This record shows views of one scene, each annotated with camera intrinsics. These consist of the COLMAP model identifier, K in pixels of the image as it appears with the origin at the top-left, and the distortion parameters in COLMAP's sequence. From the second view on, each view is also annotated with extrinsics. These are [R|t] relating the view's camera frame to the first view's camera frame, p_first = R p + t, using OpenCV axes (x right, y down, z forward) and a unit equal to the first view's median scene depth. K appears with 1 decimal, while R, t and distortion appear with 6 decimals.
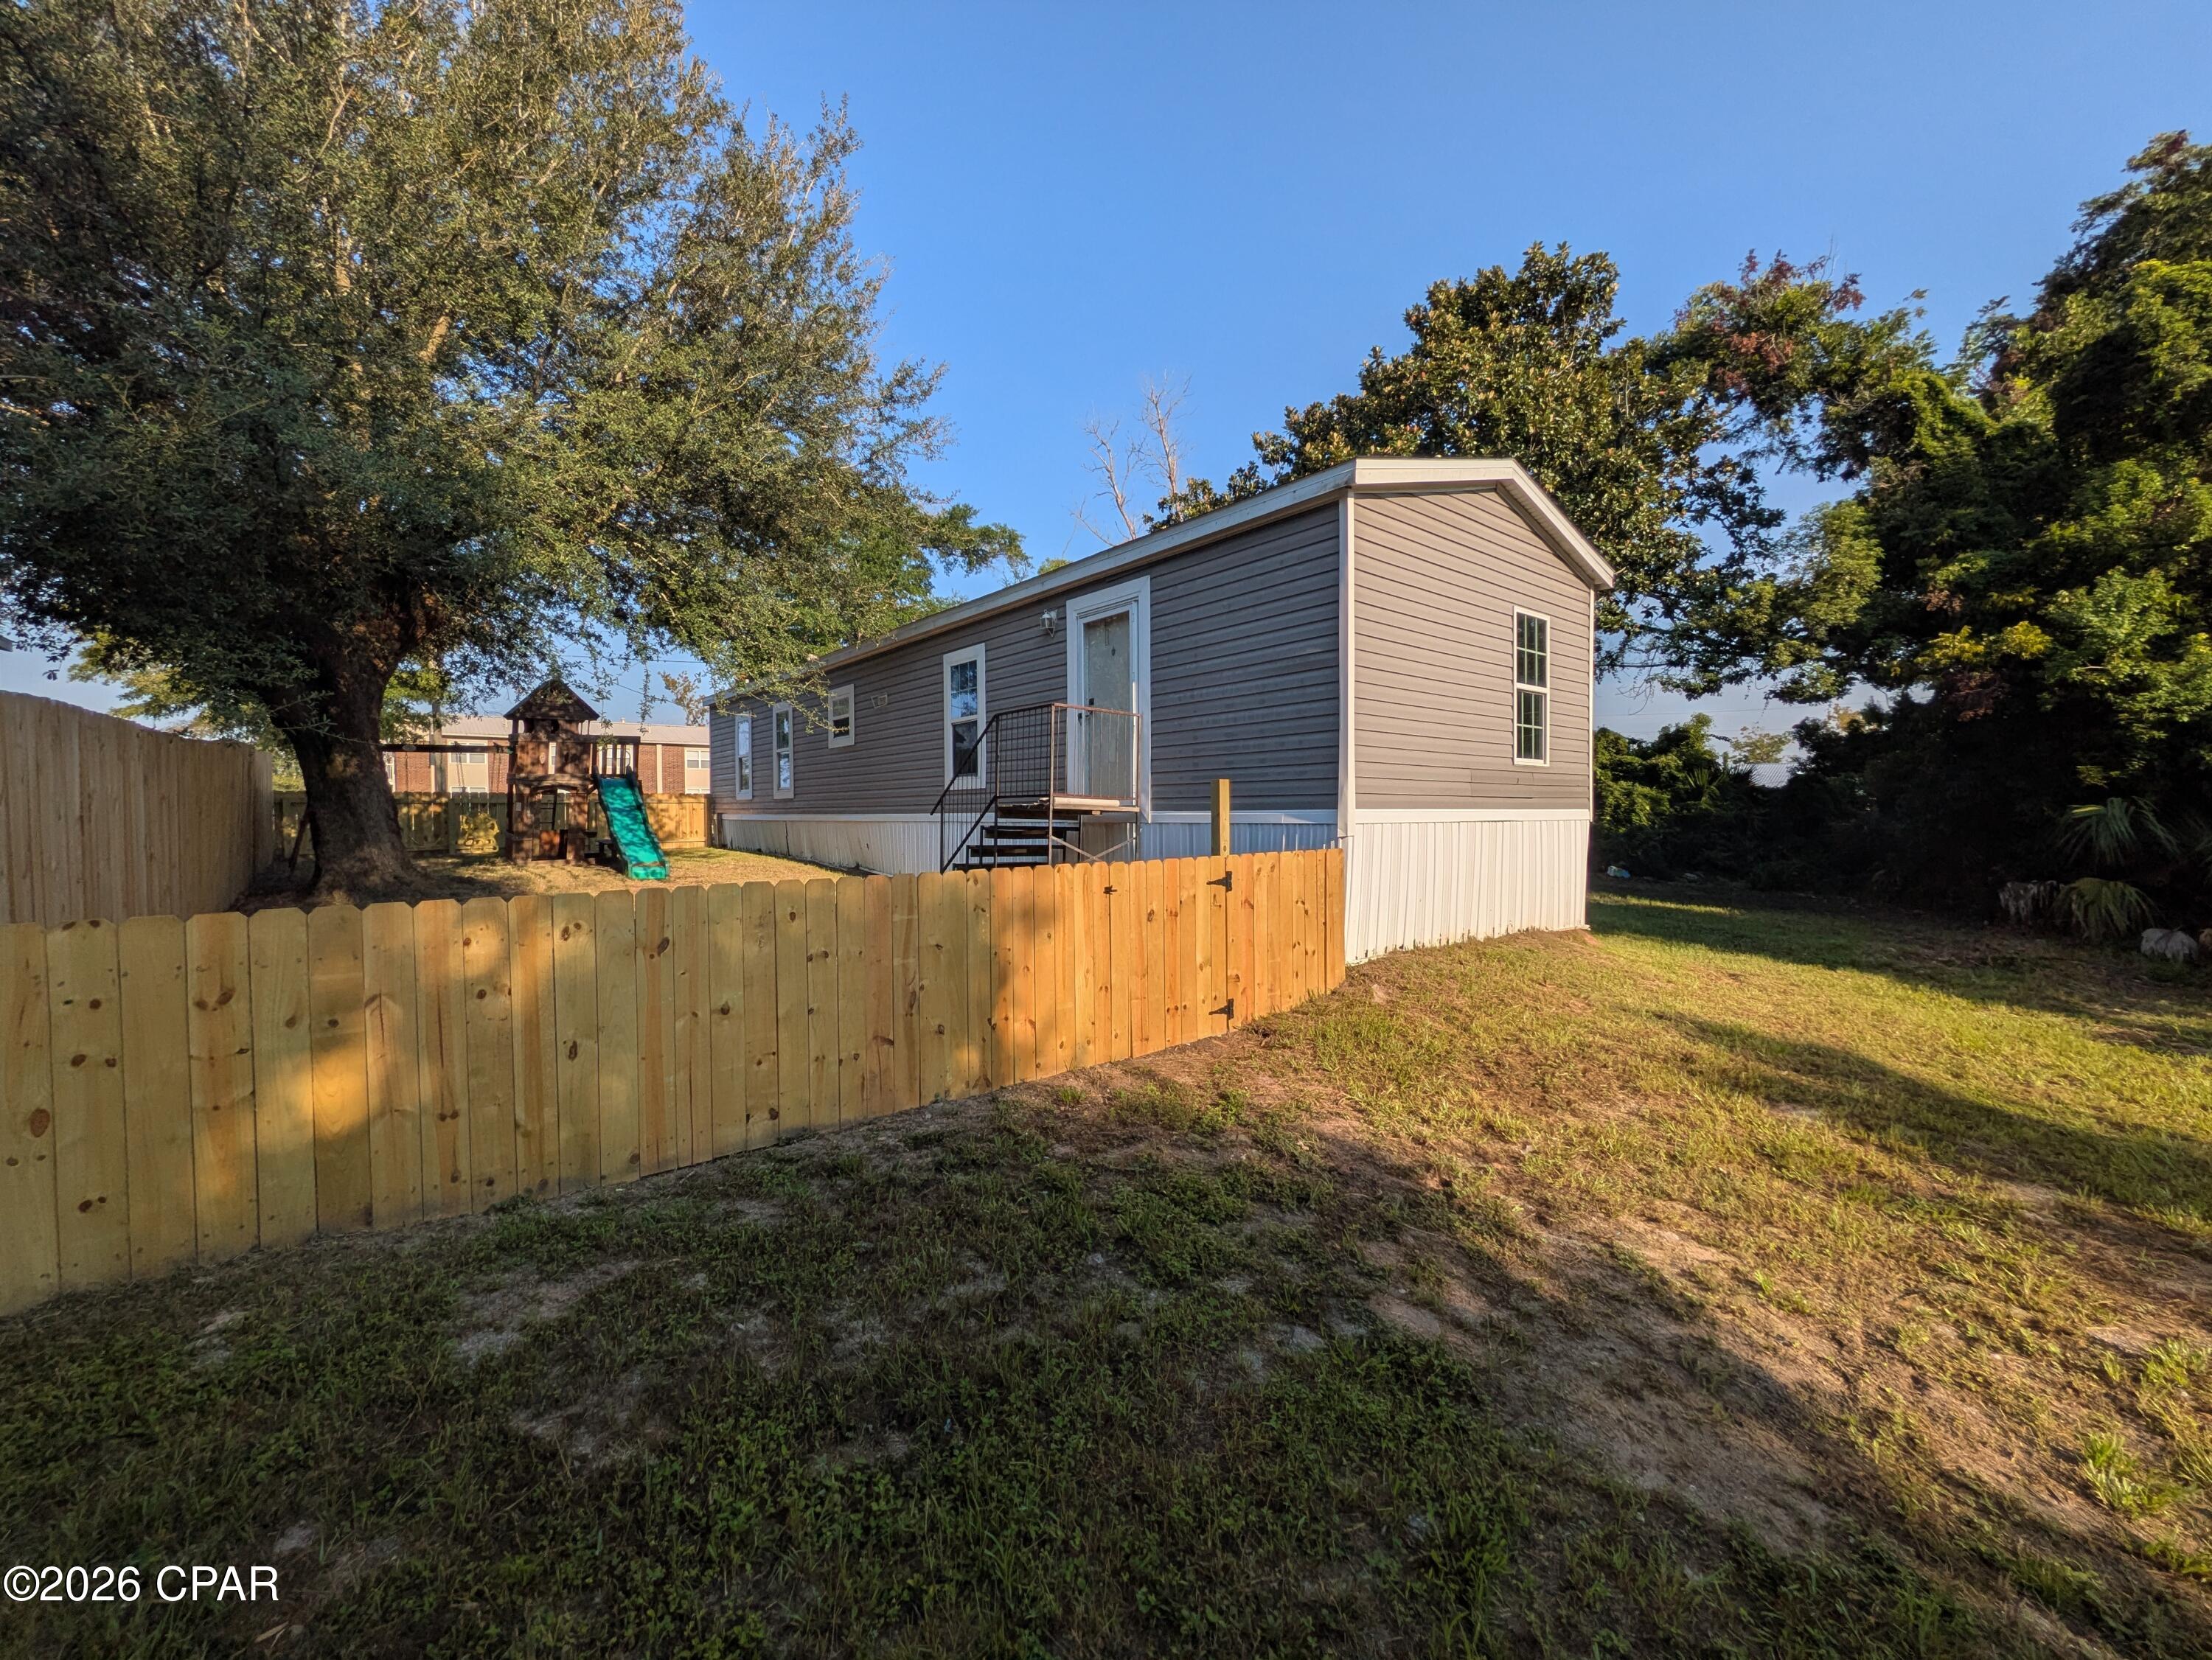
lens RADIAL K [[878.7, 0, 1105.6], [0, 878.7, 826.3], [0, 0, 1]] dist [0.002446, -0.000031]
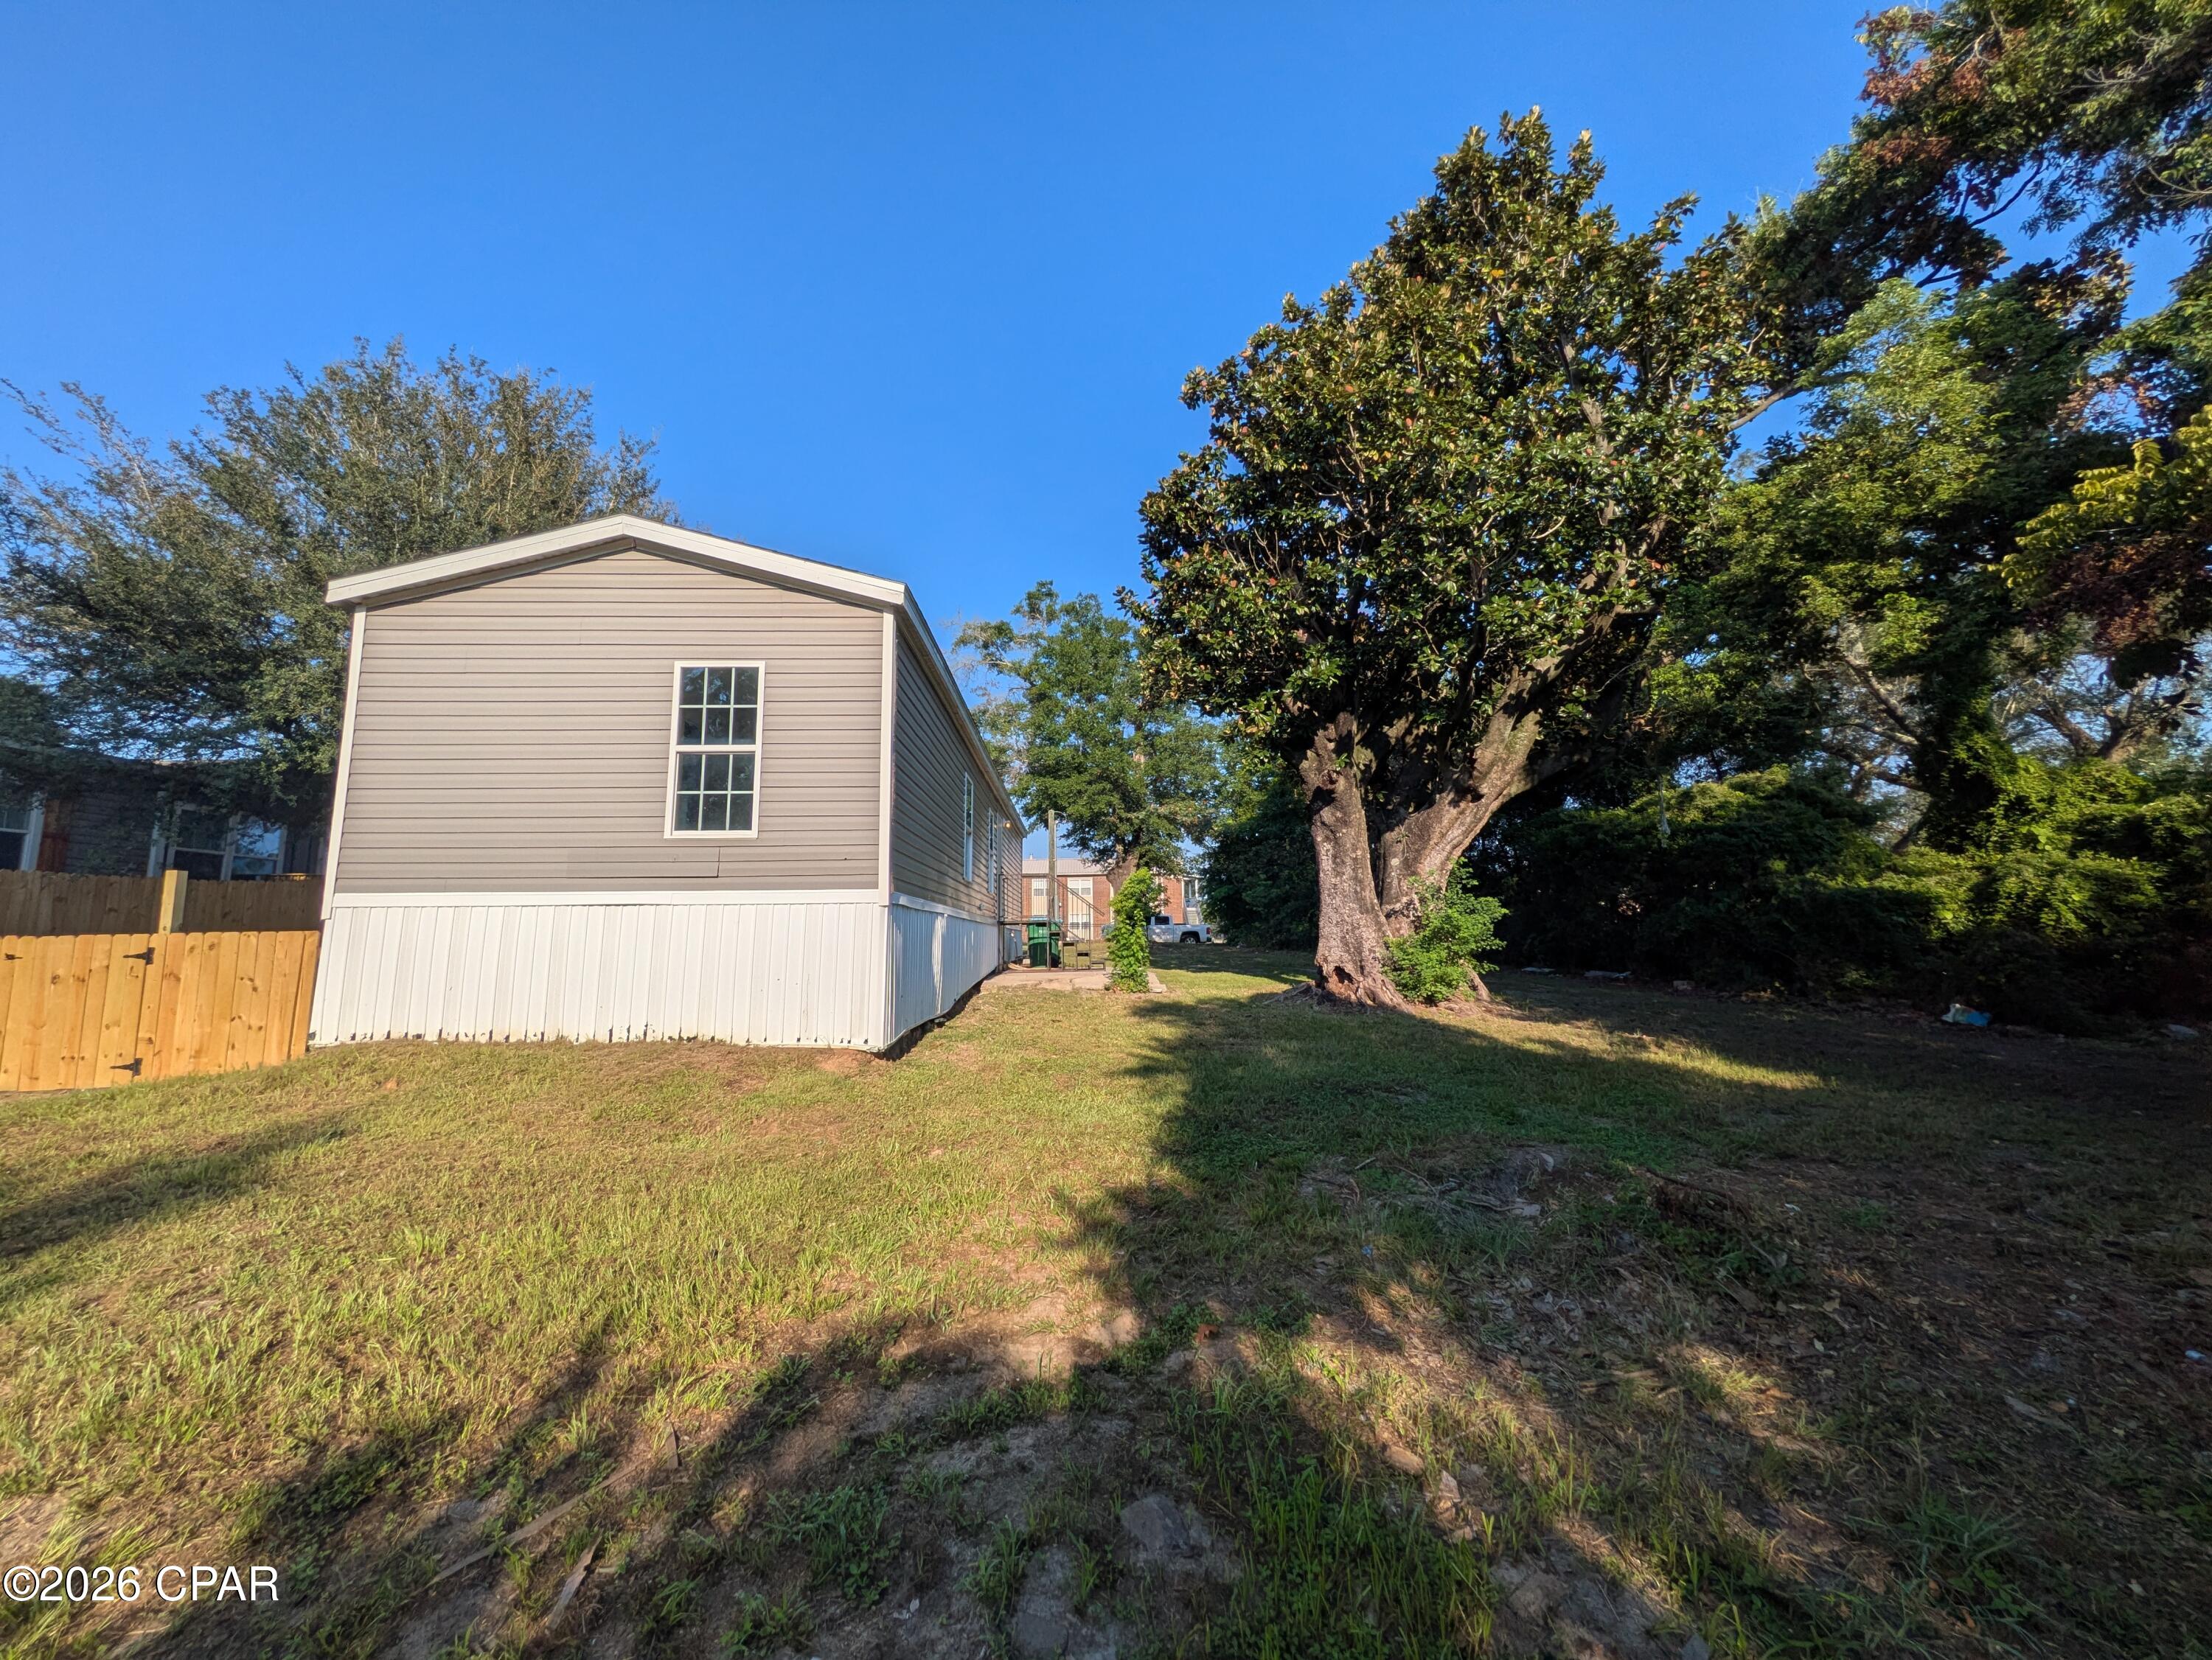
lens RADIAL K [[878.7, 0, 1105.6], [0, 878.7, 826.3], [0, 0, 1]] dist [0.002446, -0.000031]
pose [[0.787711, -0.087141, -0.609850, 1.714673], [-0.001864, 0.989603, -0.143811, 0.052251], [0.616042, 0.114418, 0.779359, 0.762746]]
